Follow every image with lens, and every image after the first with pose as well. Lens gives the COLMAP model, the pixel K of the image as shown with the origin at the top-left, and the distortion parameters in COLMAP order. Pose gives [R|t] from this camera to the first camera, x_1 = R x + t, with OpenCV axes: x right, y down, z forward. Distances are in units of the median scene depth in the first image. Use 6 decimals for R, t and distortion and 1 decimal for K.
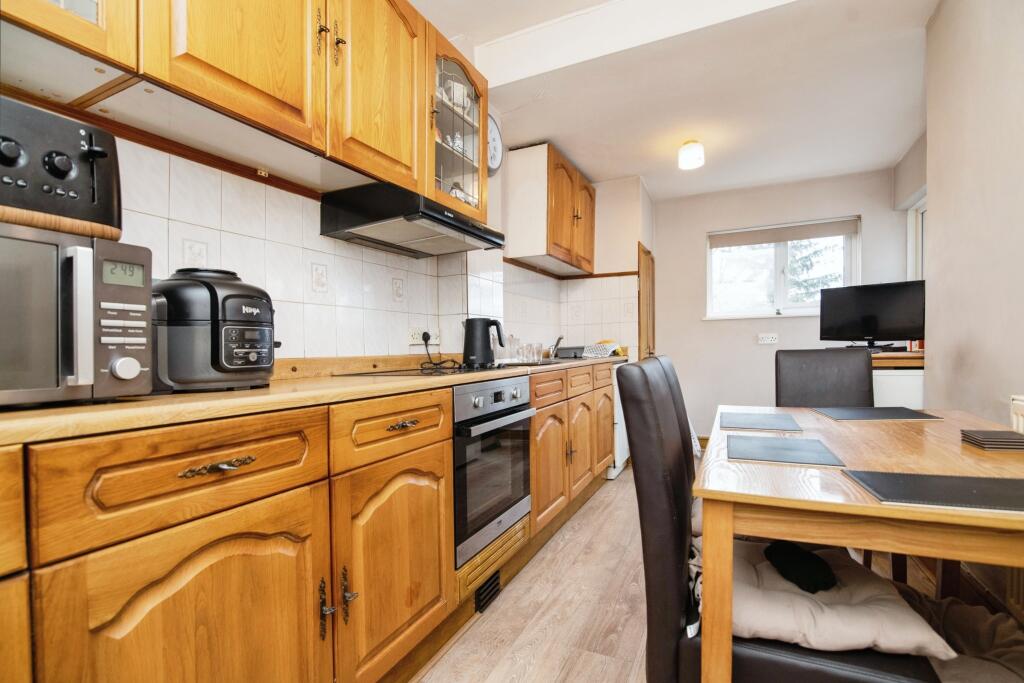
lens RADIAL K [[474.6, 0, 509.4], [0, 474.6, 356.3], [0, 0, 1]] dist [-0.014424, 0.000423]
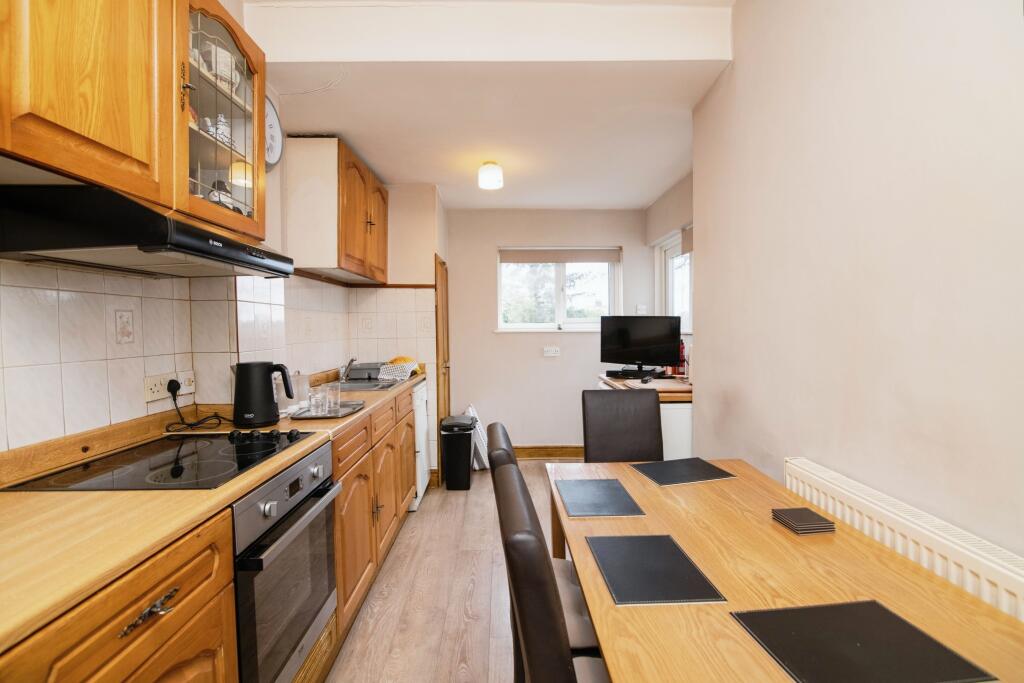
lens RADIAL K [[469.0, 0, 512.0], [0, 469.0, 341.5], [0, 0, 1]] dist [-0.016702, -0.000504]
pose [[0.888622, -0.013619, 0.458439, -0.041694], [0.008982, 0.999884, 0.012292, -0.118087], [-0.458553, -0.006805, 0.888641, 0.134650]]
